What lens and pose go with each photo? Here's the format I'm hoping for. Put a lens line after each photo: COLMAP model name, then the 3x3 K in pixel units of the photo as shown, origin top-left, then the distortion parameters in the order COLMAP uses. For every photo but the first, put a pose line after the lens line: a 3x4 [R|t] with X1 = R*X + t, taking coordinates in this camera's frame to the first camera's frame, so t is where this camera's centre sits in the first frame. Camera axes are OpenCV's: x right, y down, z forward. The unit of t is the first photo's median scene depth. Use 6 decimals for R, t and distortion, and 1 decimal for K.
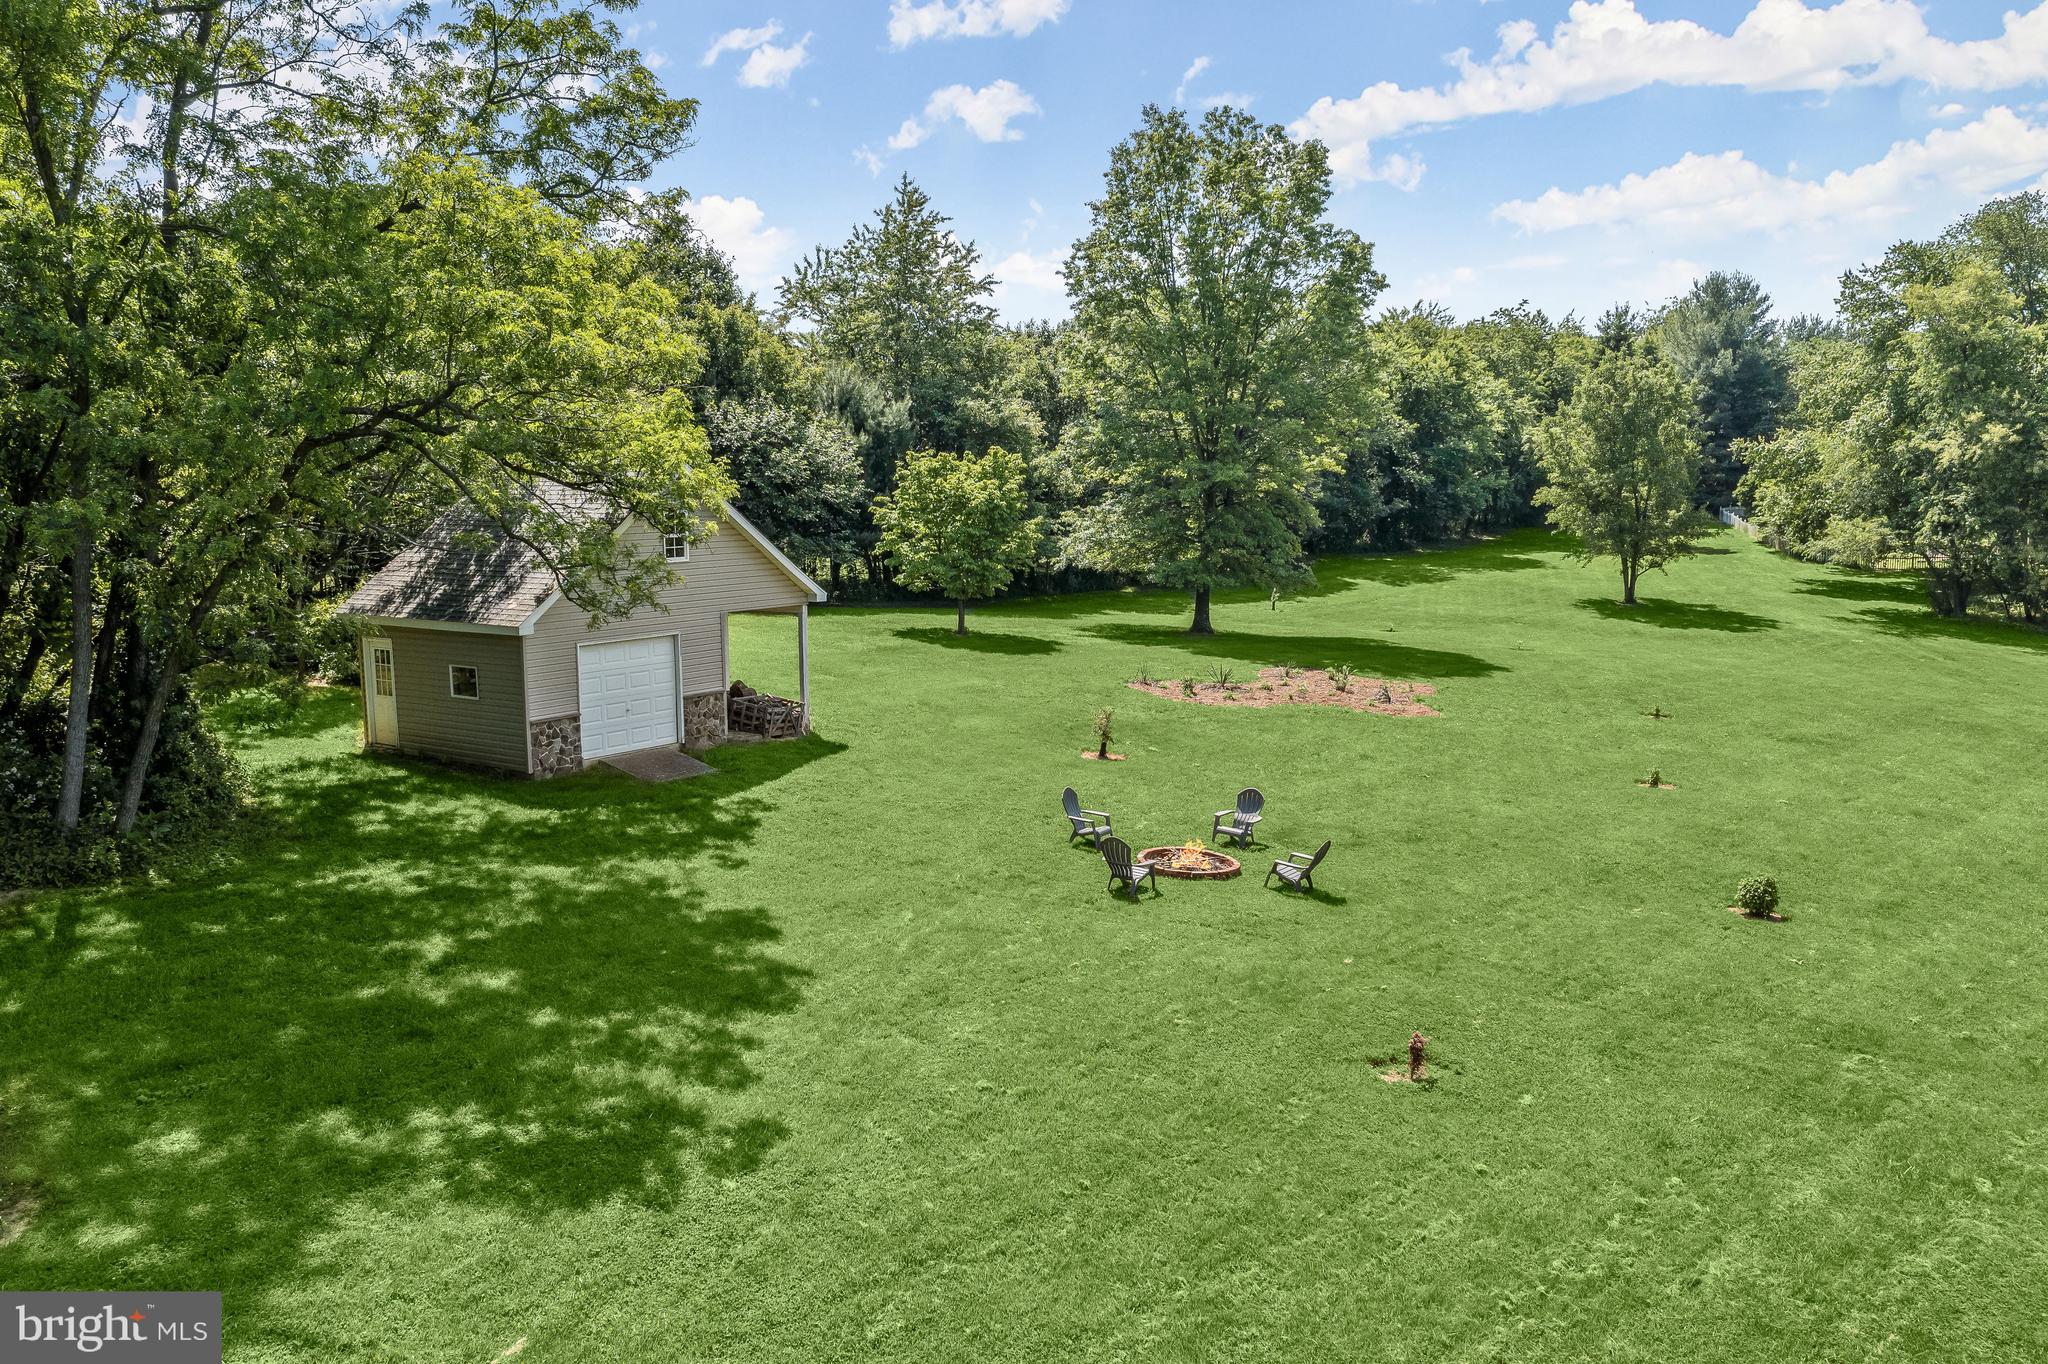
lens RADIAL K [[1592.6, 0, 1026.0], [0, 1592.6, 735.2], [0, 0, 1]] dist [-0.010258, -0.008955]
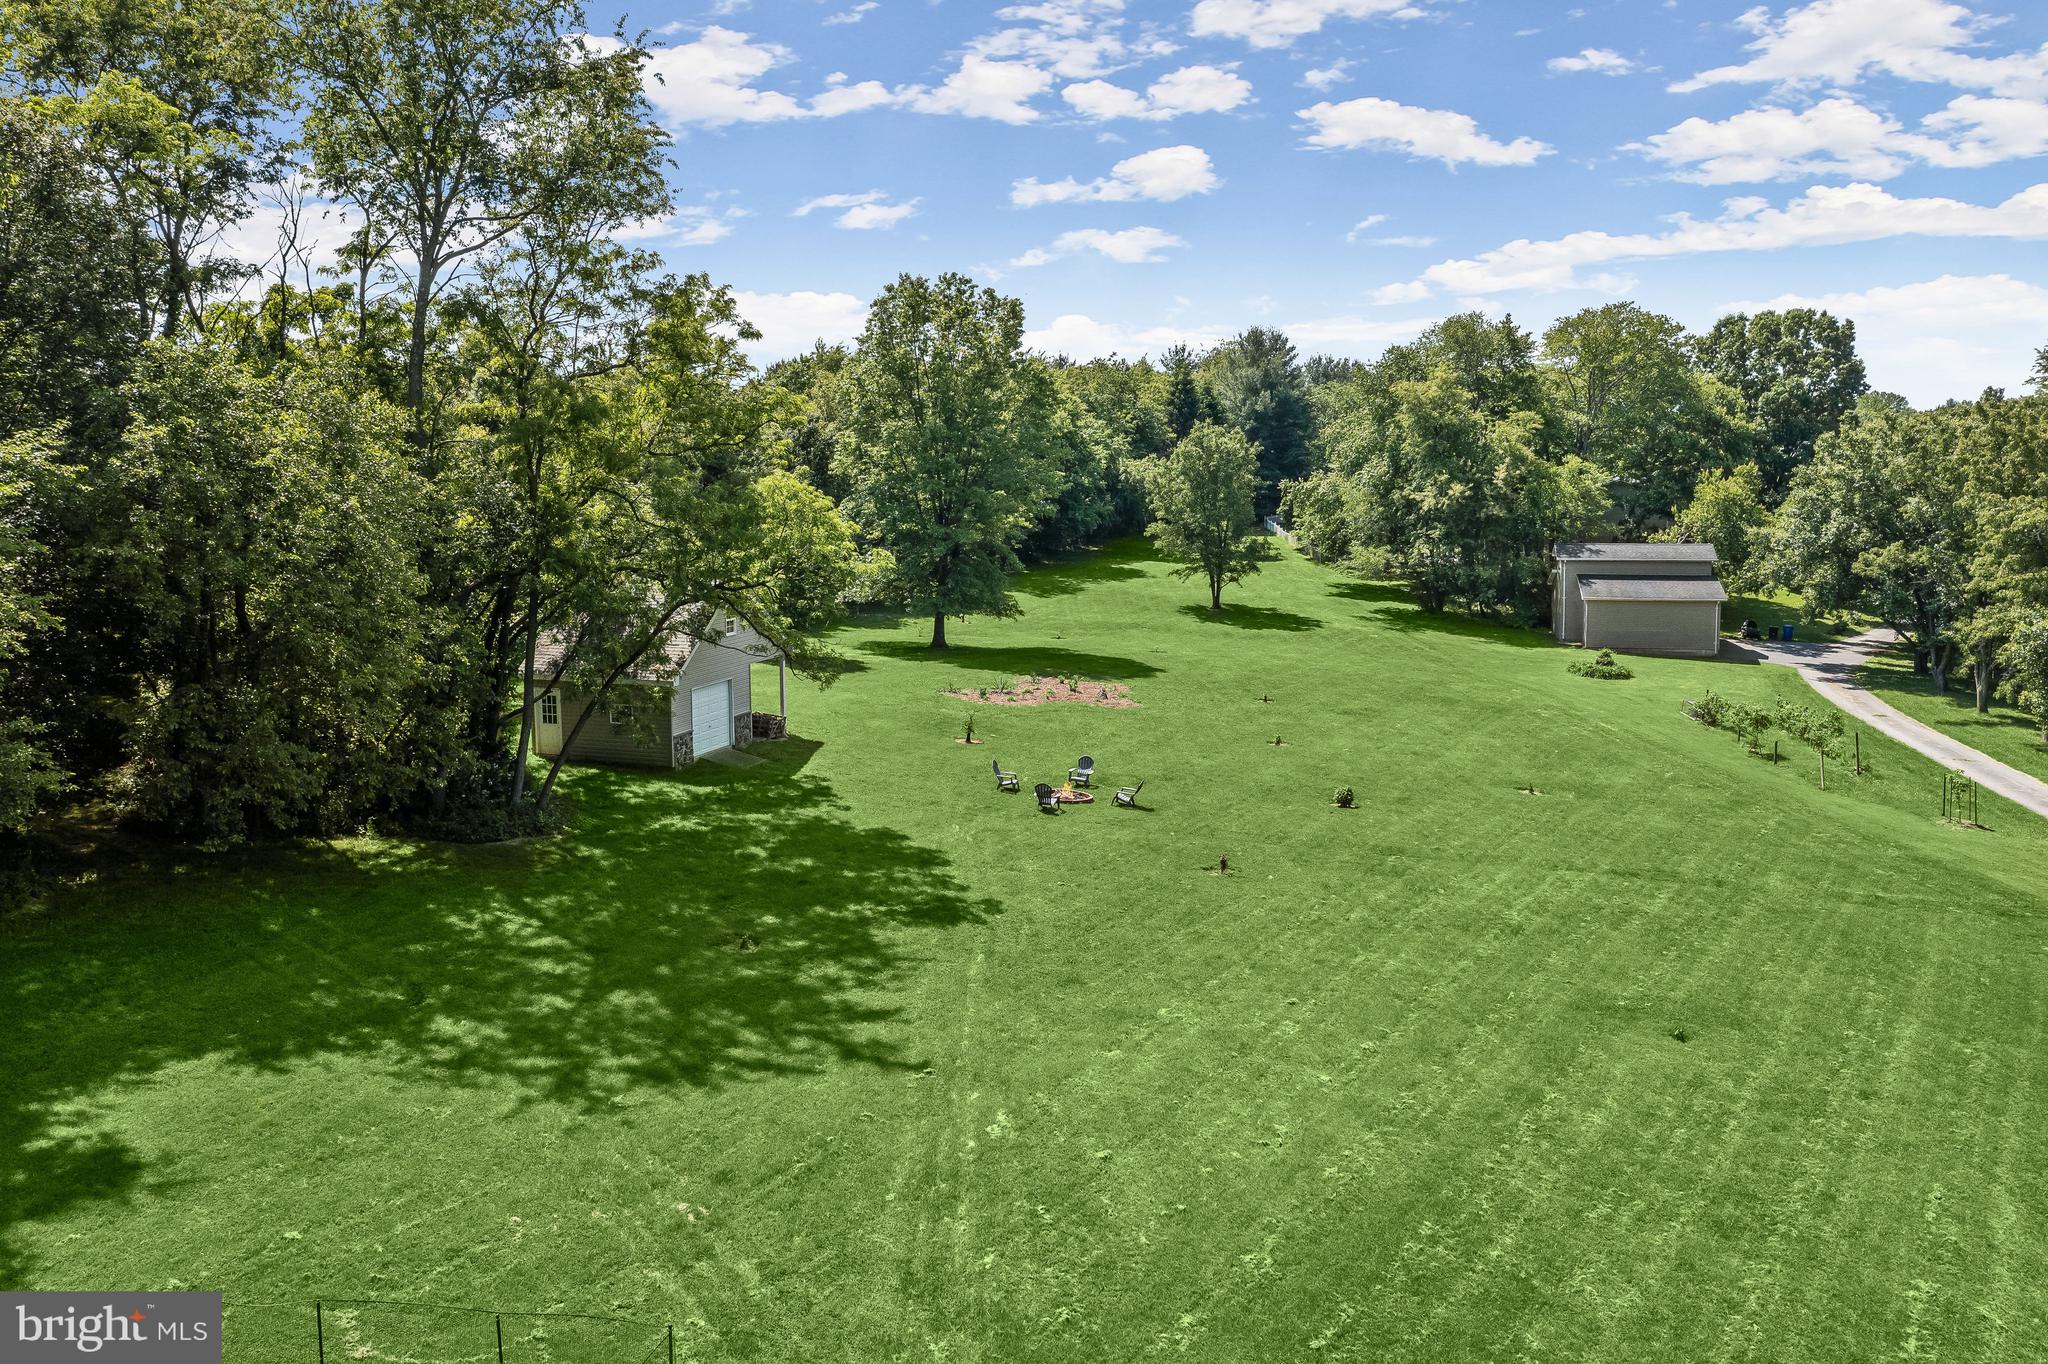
lens RADIAL K [[1592.6, 0, 1026.0], [0, 1592.6, 735.2], [0, 0, 1]] dist [-0.010258, -0.008955]
pose [[0.962635, -0.043332, 0.267312, -0.157646], [0.039517, 0.999026, 0.019641, -0.010950], [-0.267903, -0.008344, 0.963410, -0.284258]]
